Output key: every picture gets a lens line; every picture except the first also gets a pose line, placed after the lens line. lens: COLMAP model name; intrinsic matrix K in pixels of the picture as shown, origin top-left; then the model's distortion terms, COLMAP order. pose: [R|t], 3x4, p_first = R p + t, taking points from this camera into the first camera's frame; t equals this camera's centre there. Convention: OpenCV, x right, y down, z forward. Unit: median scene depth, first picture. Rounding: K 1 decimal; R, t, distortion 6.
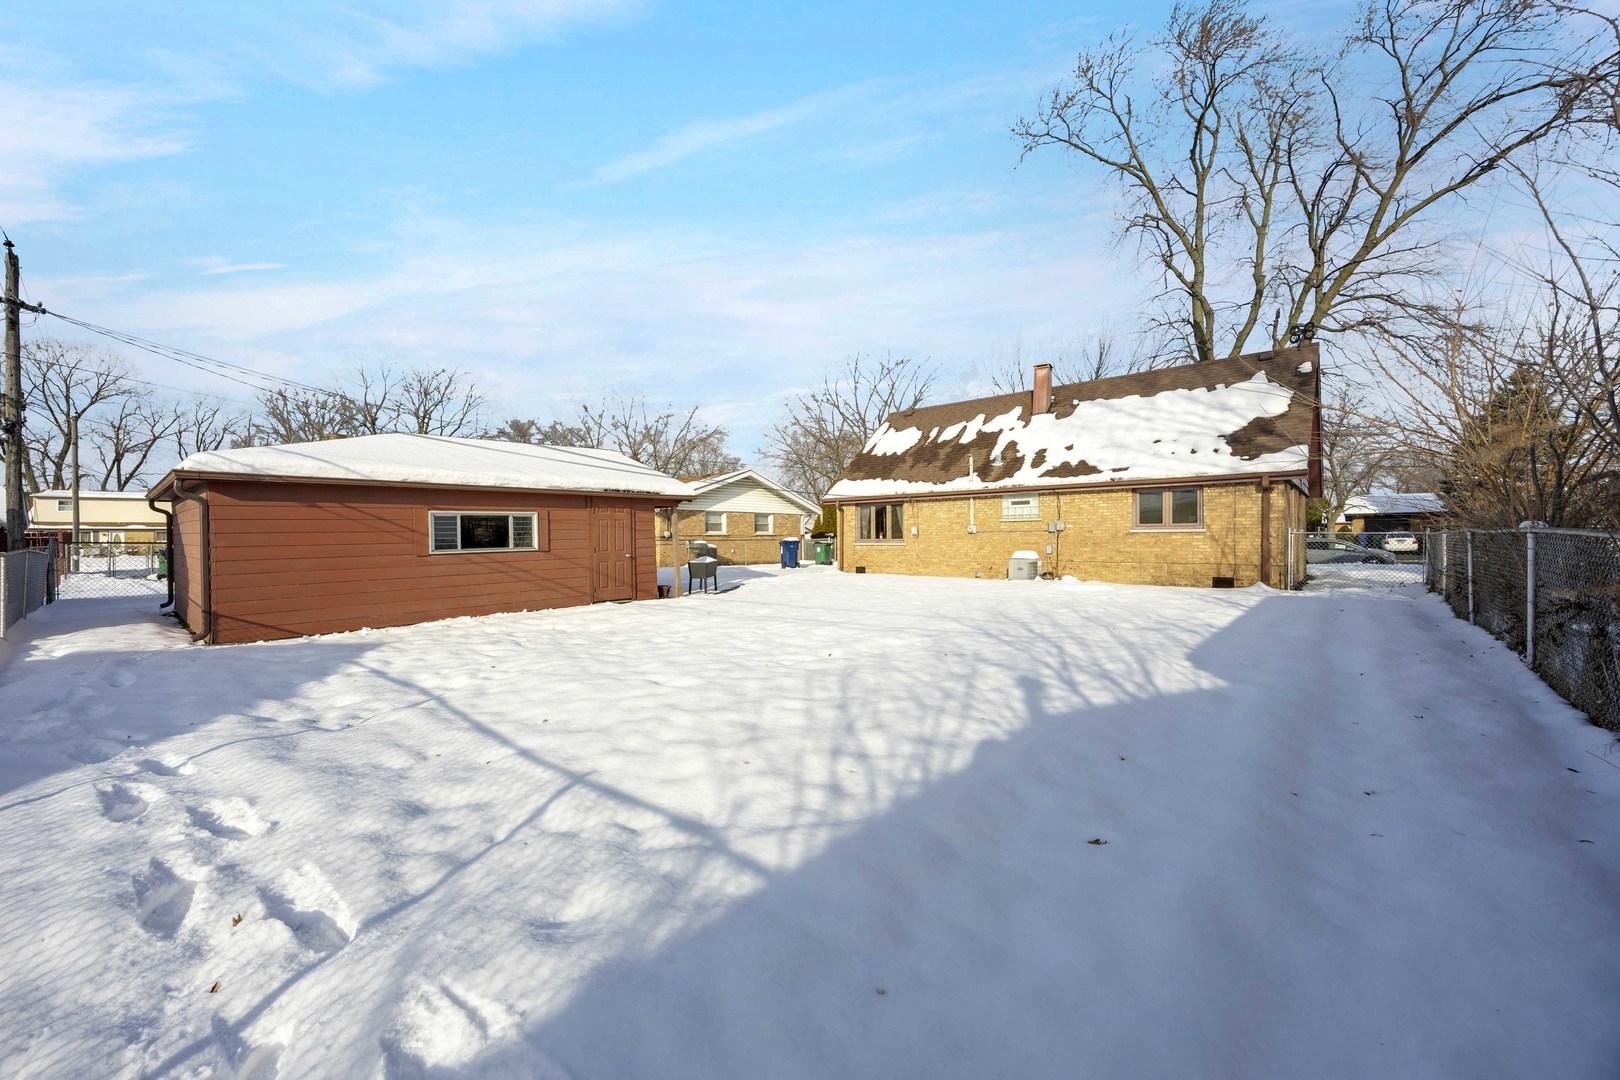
lens RADIAL K [[620.8, 0, 806.5], [0, 620.8, 542.1], [0, 0, 1]] dist [0.000587, 0.000118]
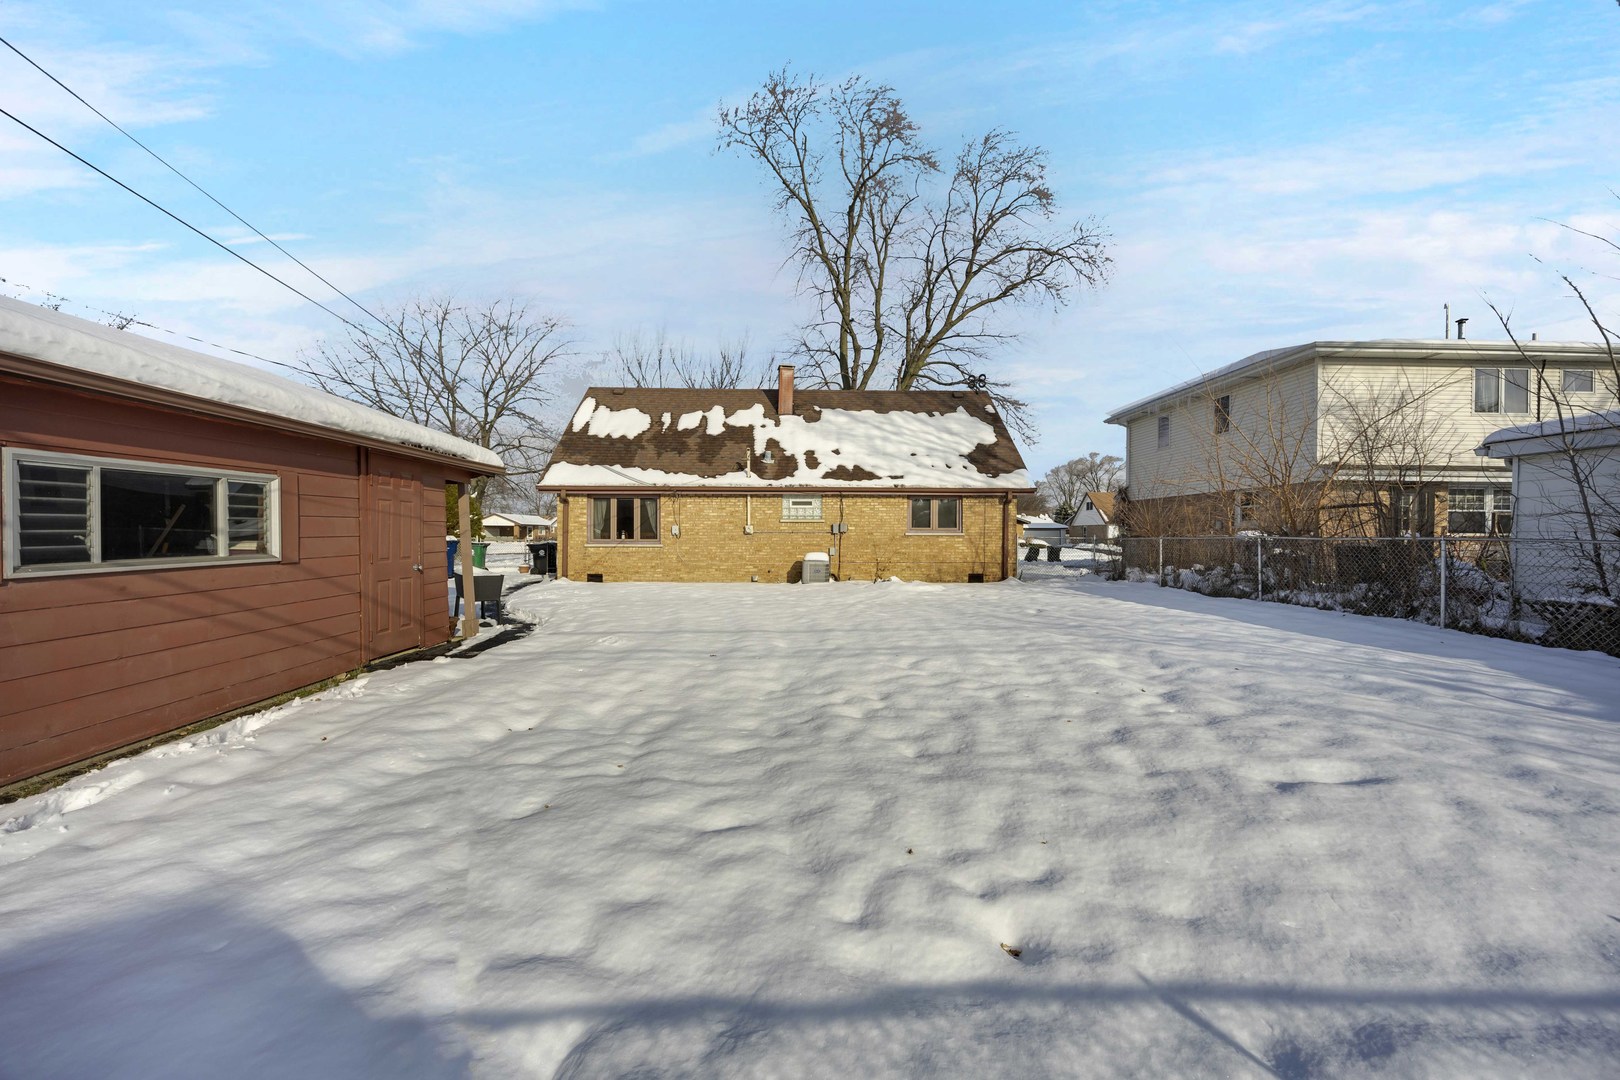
lens RADIAL K [[620.8, 0, 806.5], [0, 620.8, 542.1], [0, 0, 1]] dist [0.000587, 0.000118]
pose [[0.732192, 0.003760, 0.681088, -0.310392], [-0.003354, 0.999993, -0.001915, -0.000574], [-0.681090, -0.000882, 0.732199, 0.278675]]
